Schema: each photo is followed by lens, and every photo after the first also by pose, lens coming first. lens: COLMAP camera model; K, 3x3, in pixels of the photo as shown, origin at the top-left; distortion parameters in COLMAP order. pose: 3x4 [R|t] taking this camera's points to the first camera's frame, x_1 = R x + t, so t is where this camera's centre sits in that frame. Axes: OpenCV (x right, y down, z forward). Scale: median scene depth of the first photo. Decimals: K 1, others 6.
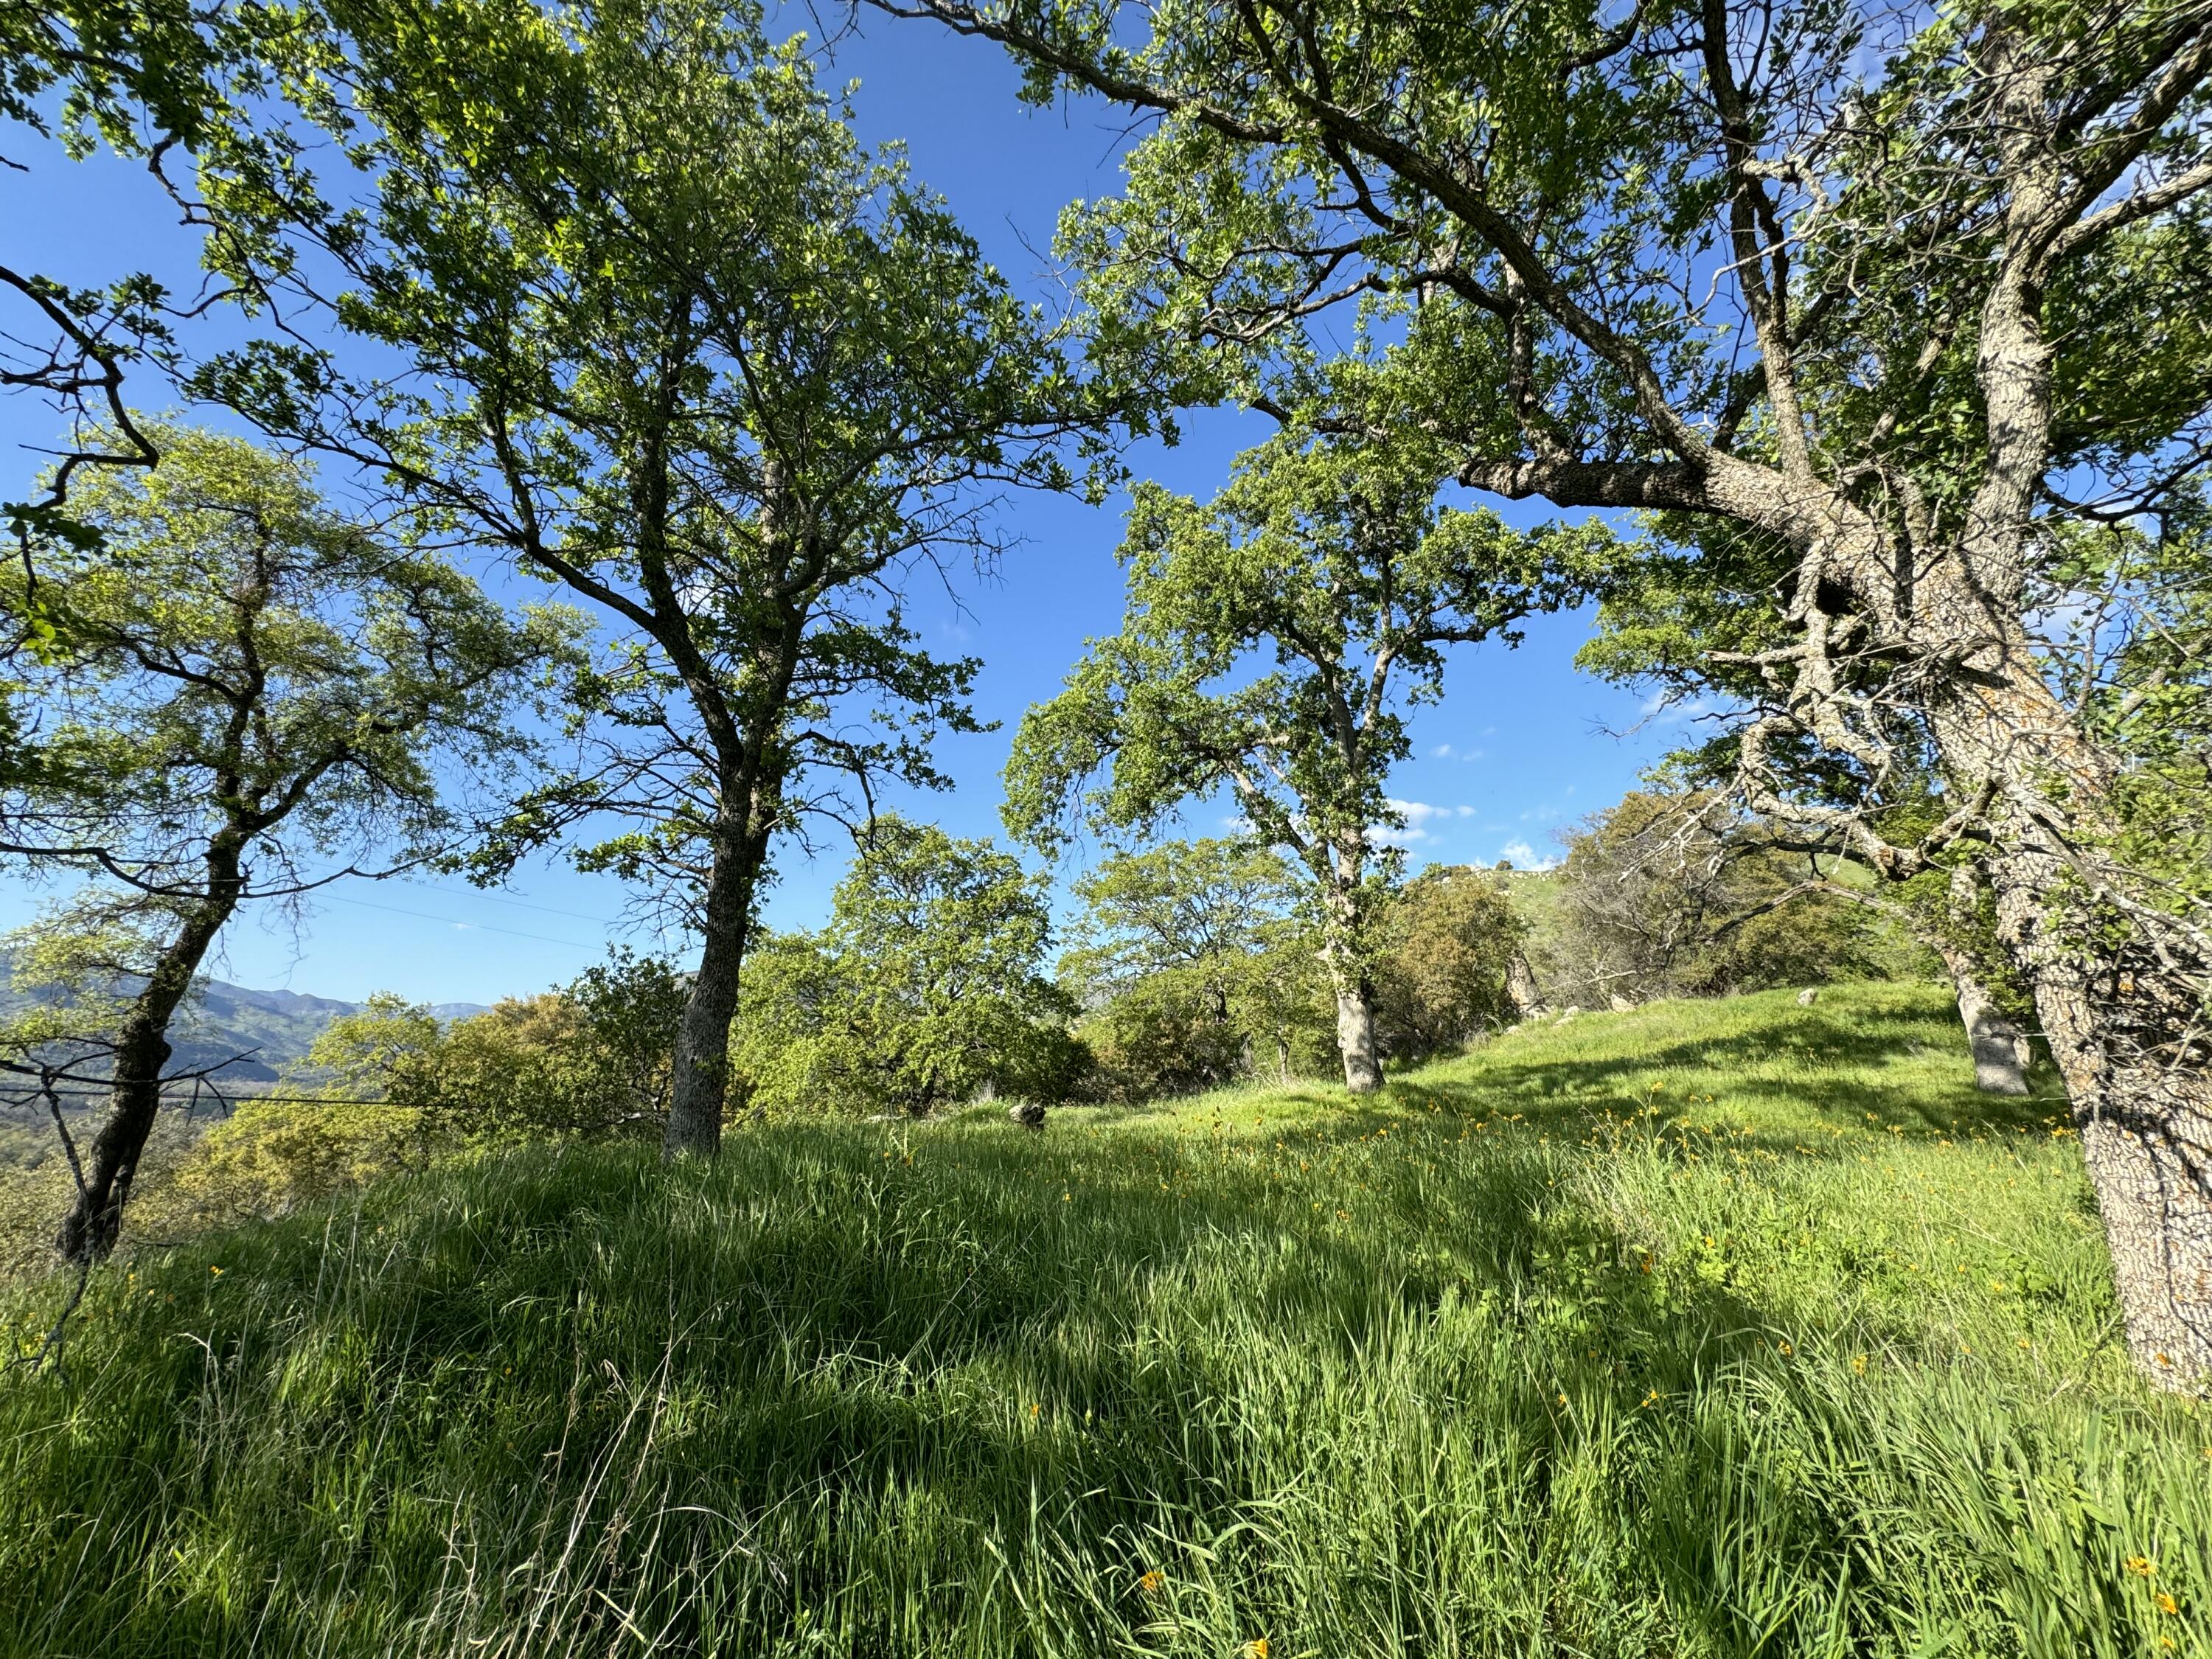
lens RADIAL K [[878.5, 0, 1102.8], [0, 878.5, 826.9], [0, 0, 1]] dist [-0.007268, 0.001521]
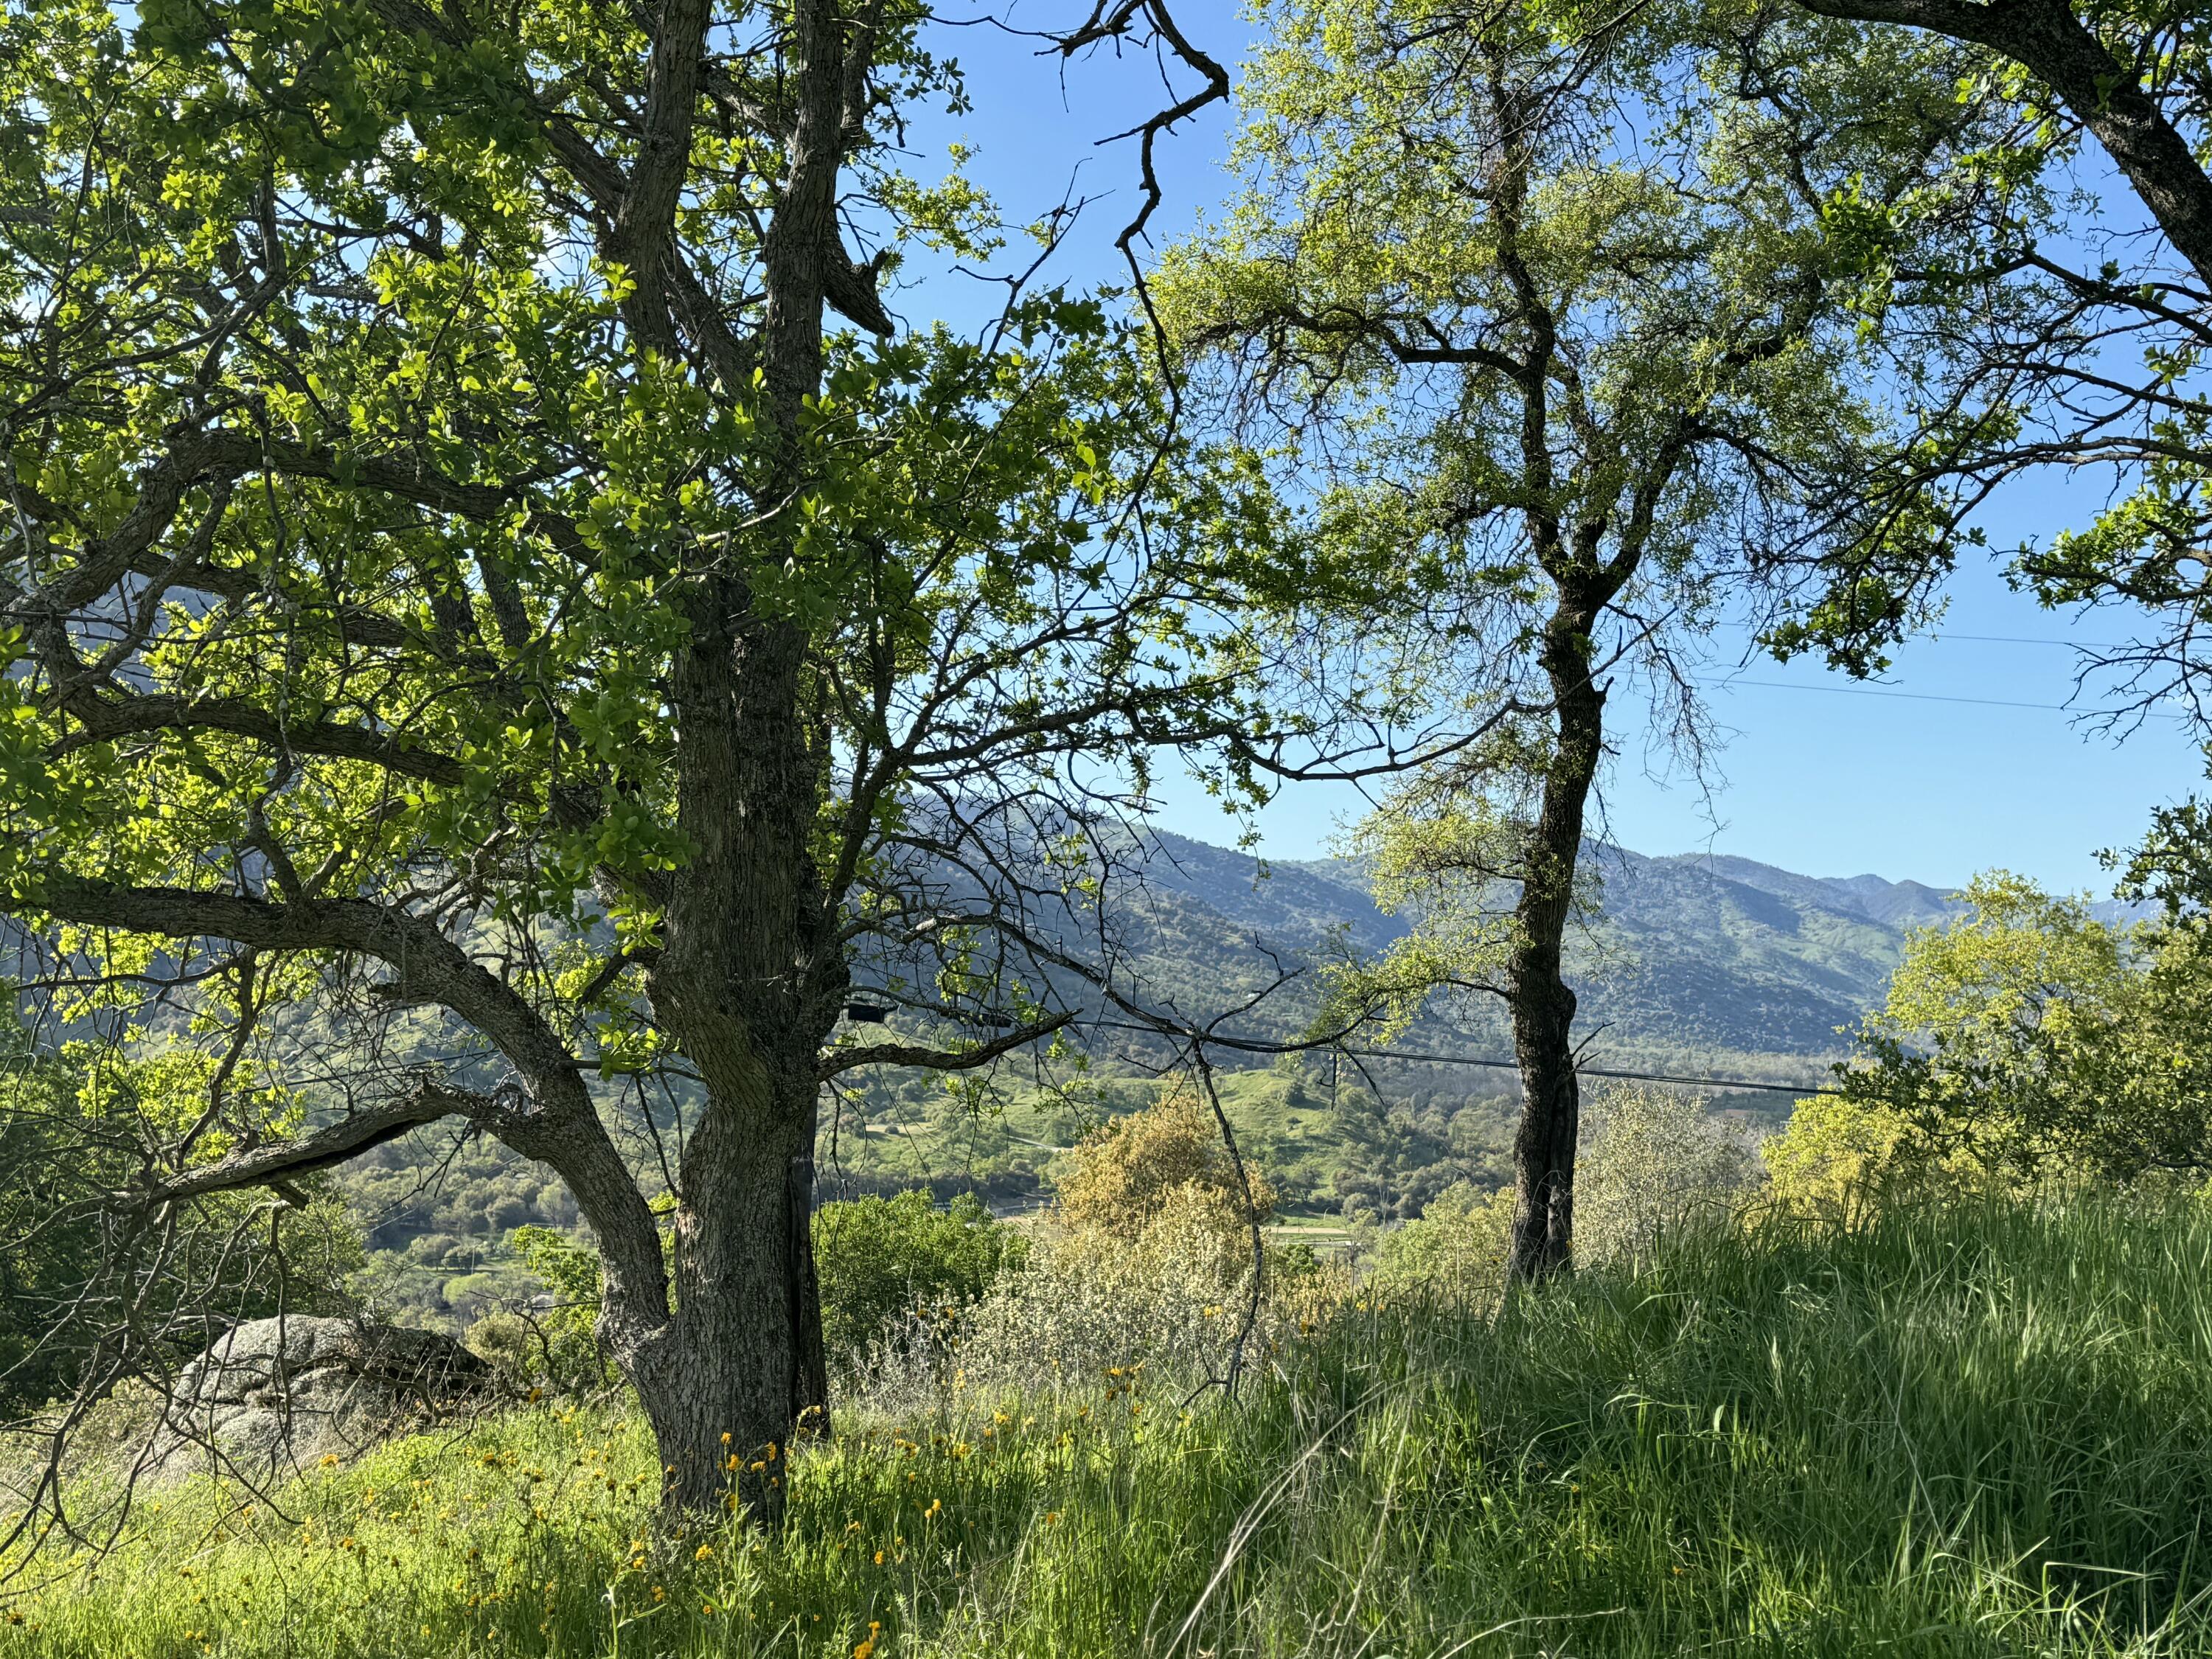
lens RADIAL K [[2404.7, 0, 1115.7], [0, 2404.7, 838.4], [0, 0, 1]] dist [0.102217, 0.000000]
pose [[0.485844, -0.060830, -0.871926, 0.198278], [0.222672, 0.973274, 0.056174, -0.006225], [0.845206, -0.221445, 0.486405, -0.014440]]
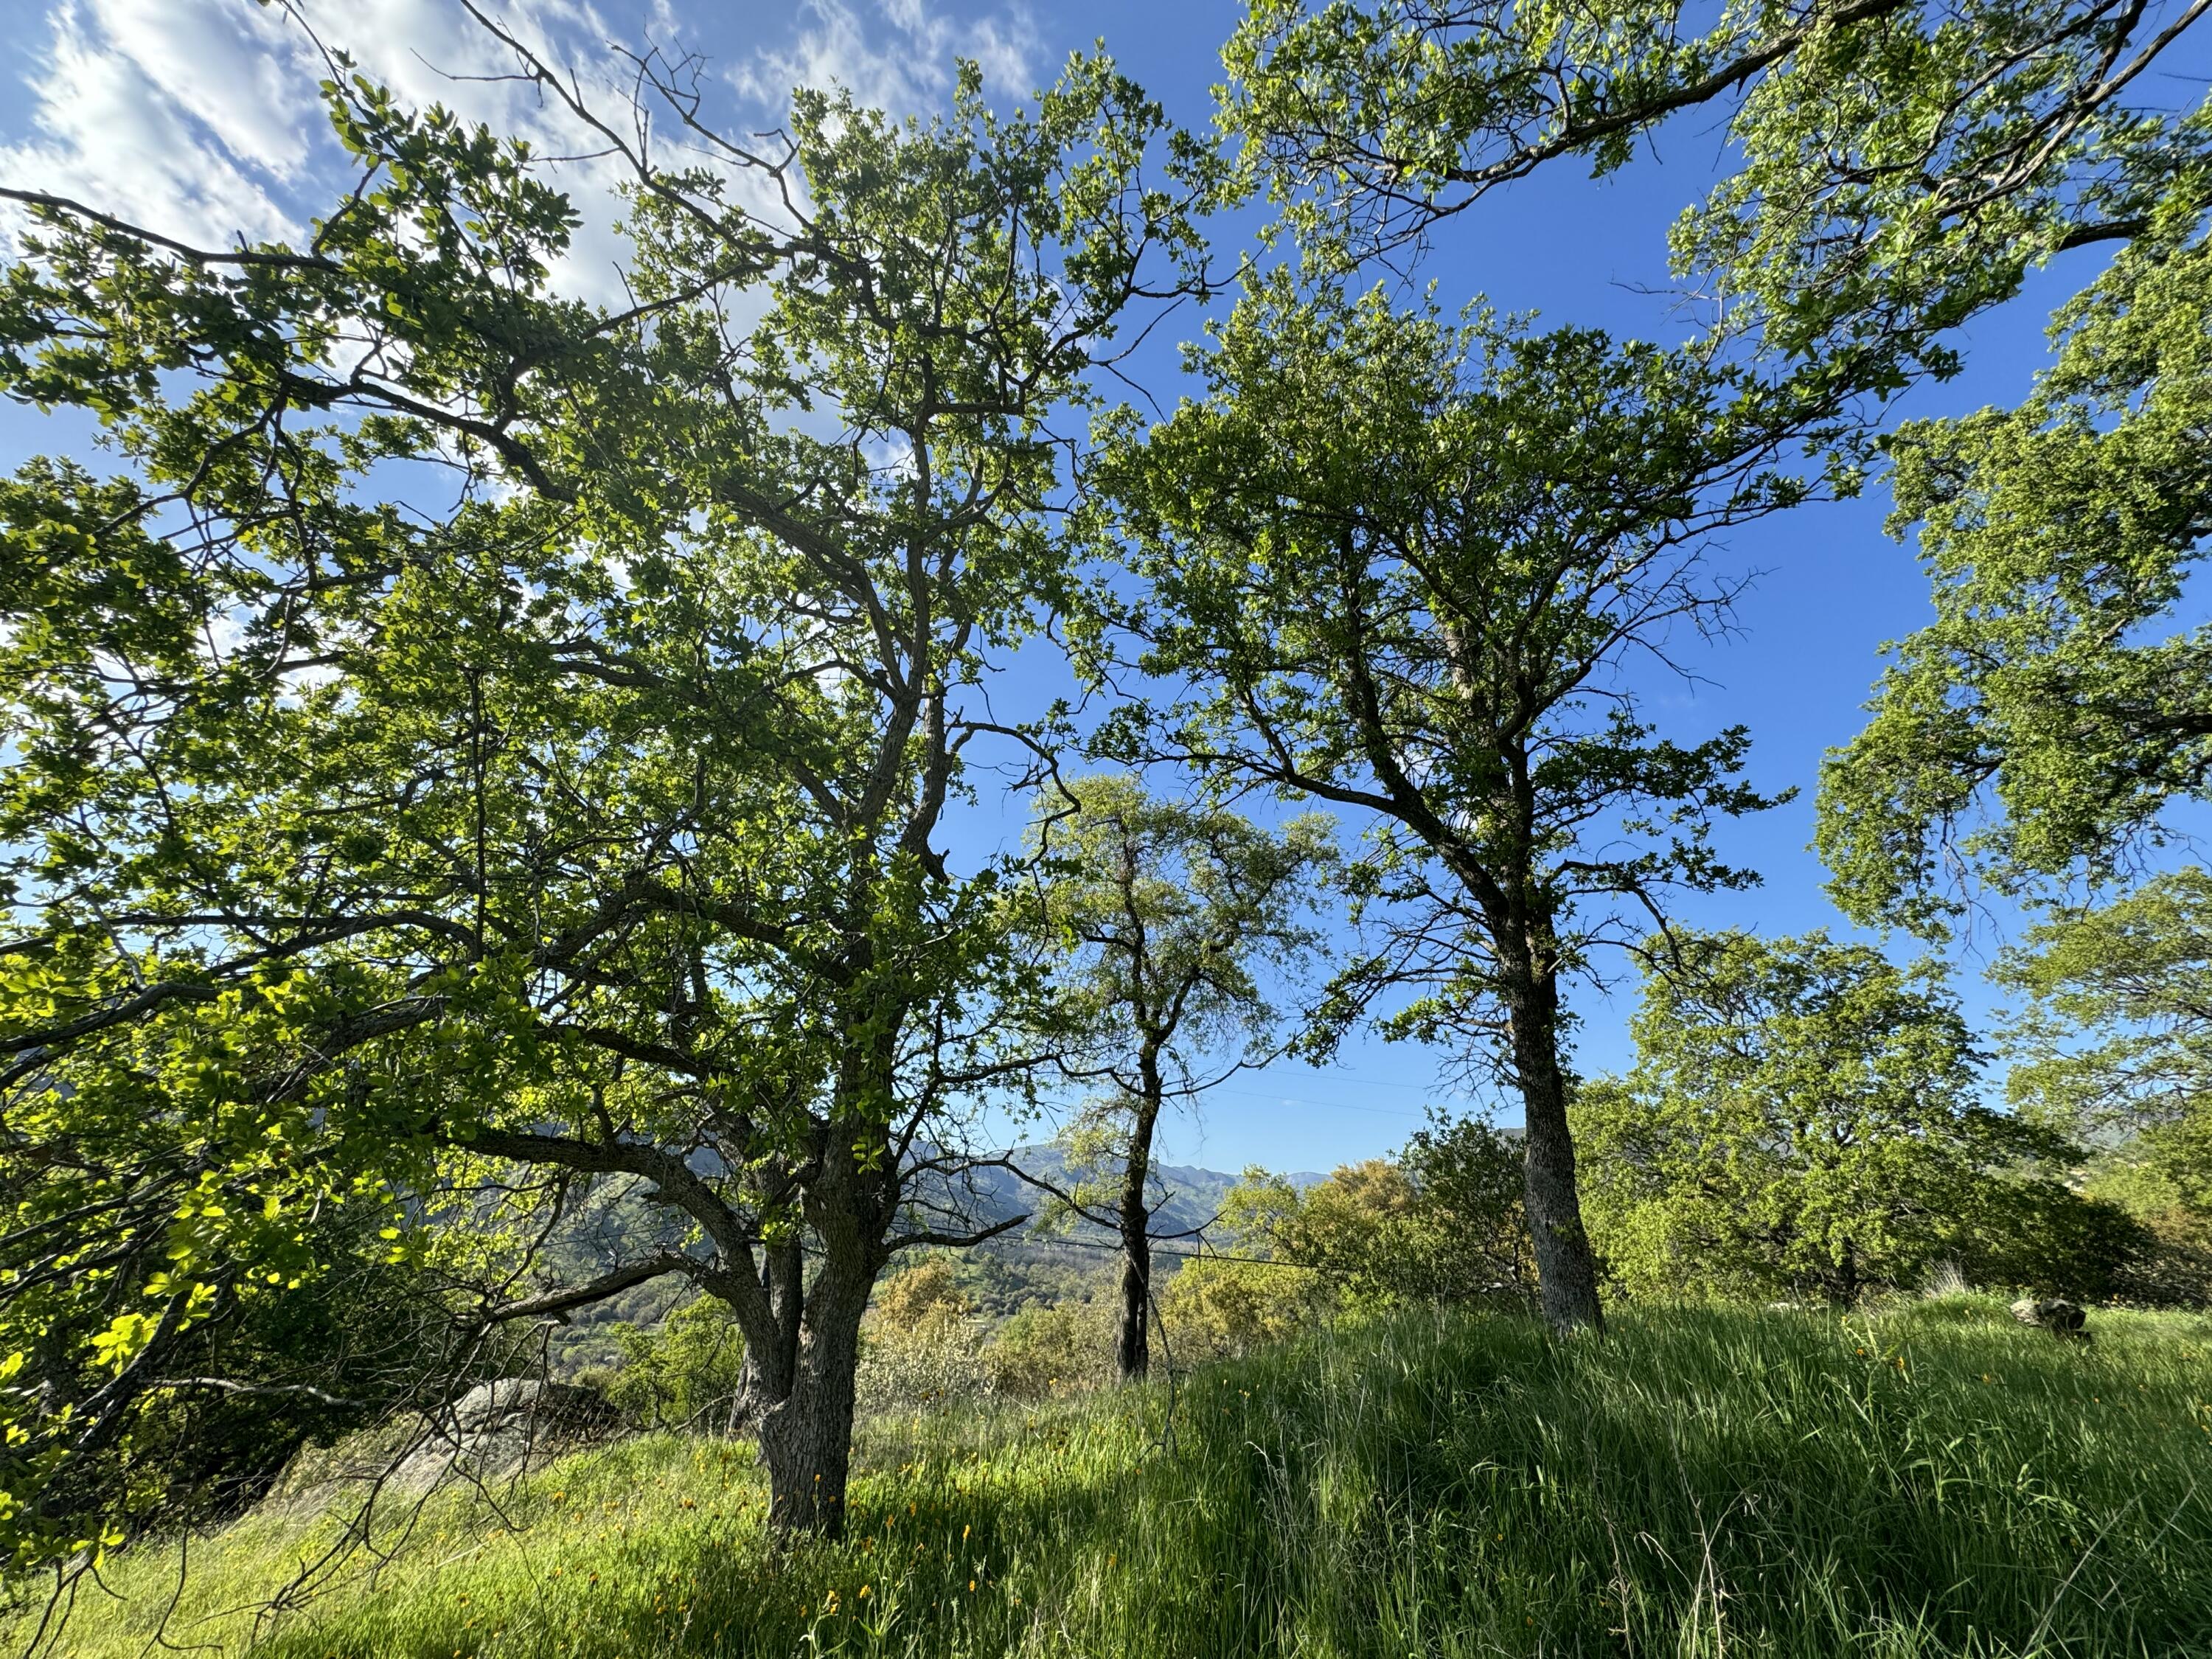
lens RADIAL K [[878.5, 0, 1102.6], [0, 878.5, 826.4], [0, 0, 1]] dist [-0.007268, 0.001521]
pose [[0.672501, -0.295622, -0.678491, -0.010628], [0.176834, 0.954390, -0.240560, -0.004383], [0.718660, 0.041796, 0.694104, -0.024104]]
